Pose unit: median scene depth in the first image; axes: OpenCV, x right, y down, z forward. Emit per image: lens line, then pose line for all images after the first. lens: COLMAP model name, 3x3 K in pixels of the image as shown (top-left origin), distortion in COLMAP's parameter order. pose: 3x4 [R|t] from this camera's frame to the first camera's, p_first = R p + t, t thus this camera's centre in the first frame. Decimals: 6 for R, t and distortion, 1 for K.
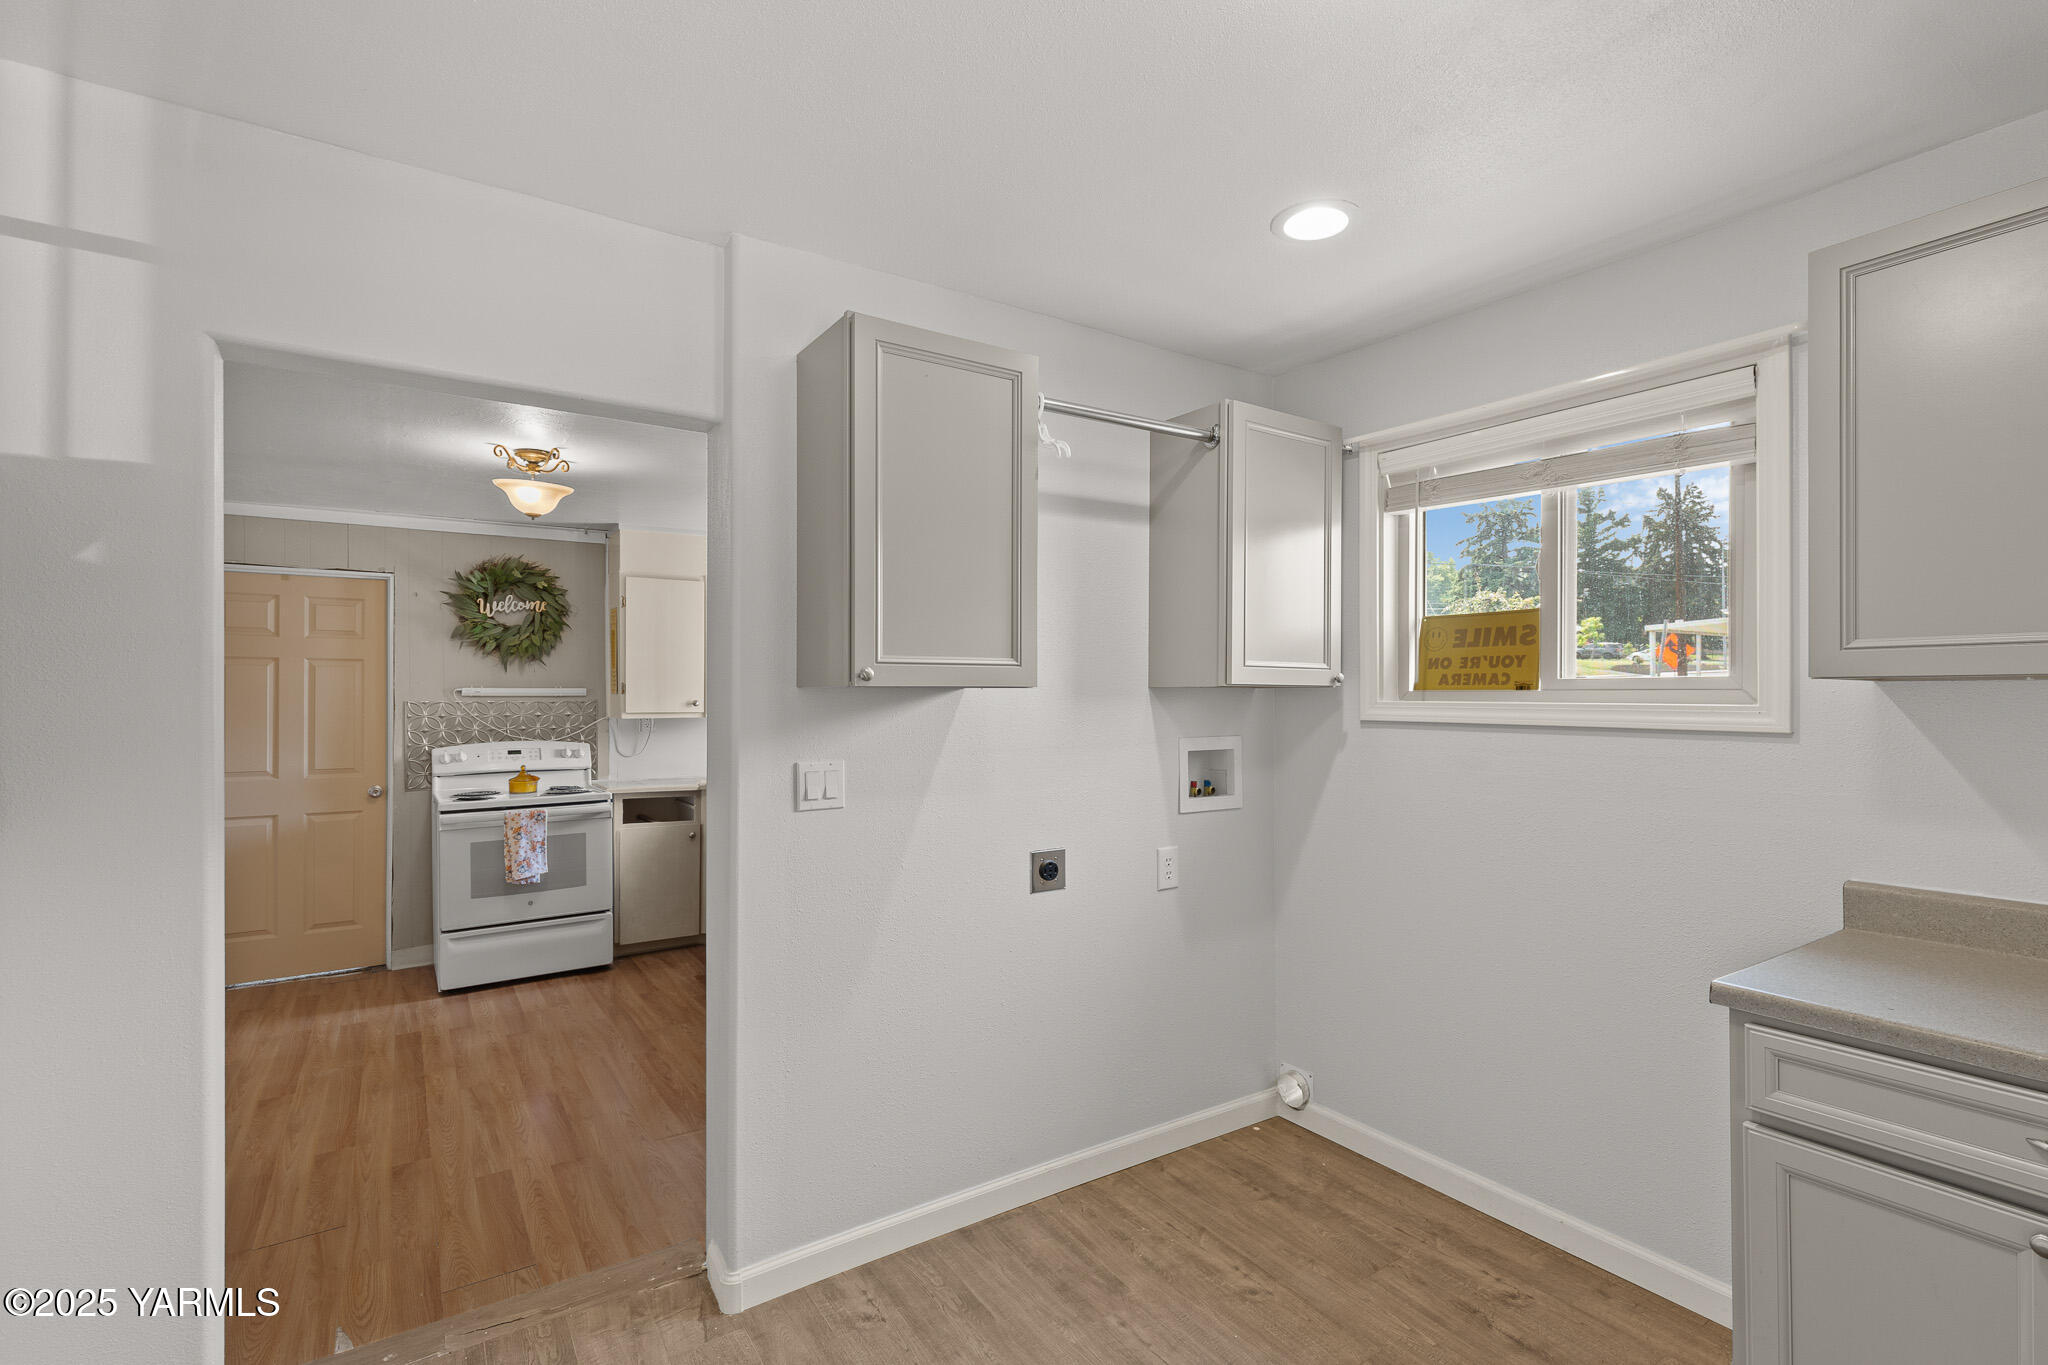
lens RADIAL K [[947.1, 0, 1024.4], [0, 947.1, 689.0], [0, 0, 1]] dist [0.010968, -0.000728]
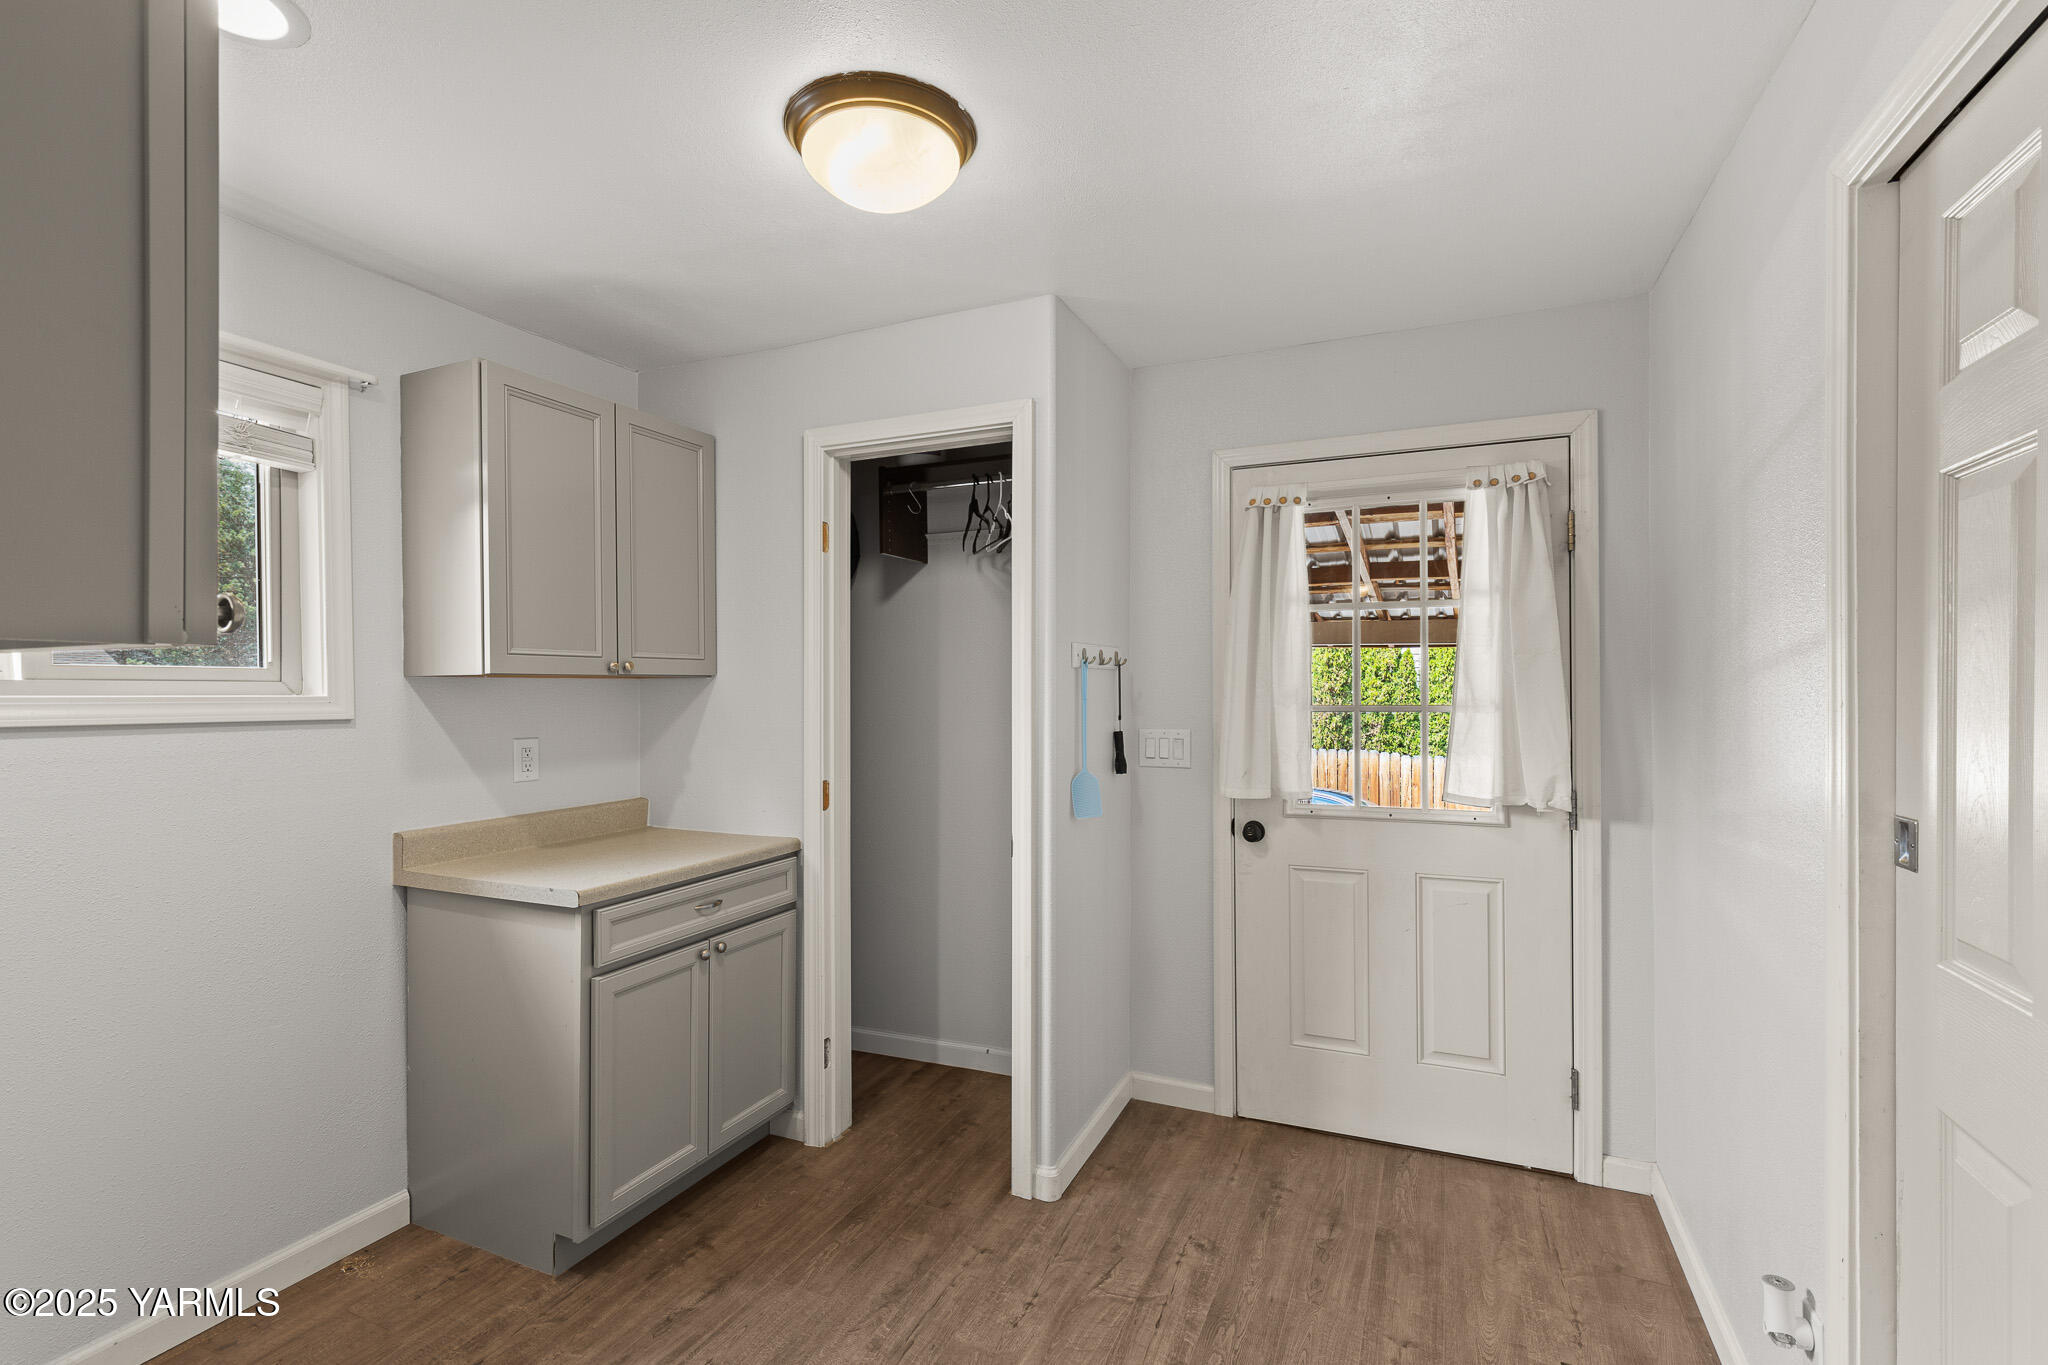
lens RADIAL K [[947.1, 0, 1022.7], [0, 947.1, 692.5], [0, 0, 1]] dist [0.010968, -0.000728]
pose [[-0.531566, 0.003979, 0.847007, -0.651369], [0.001528, 0.999992, -0.003739, 0.020088], [-0.847015, -0.000693, -0.531568, 0.970082]]
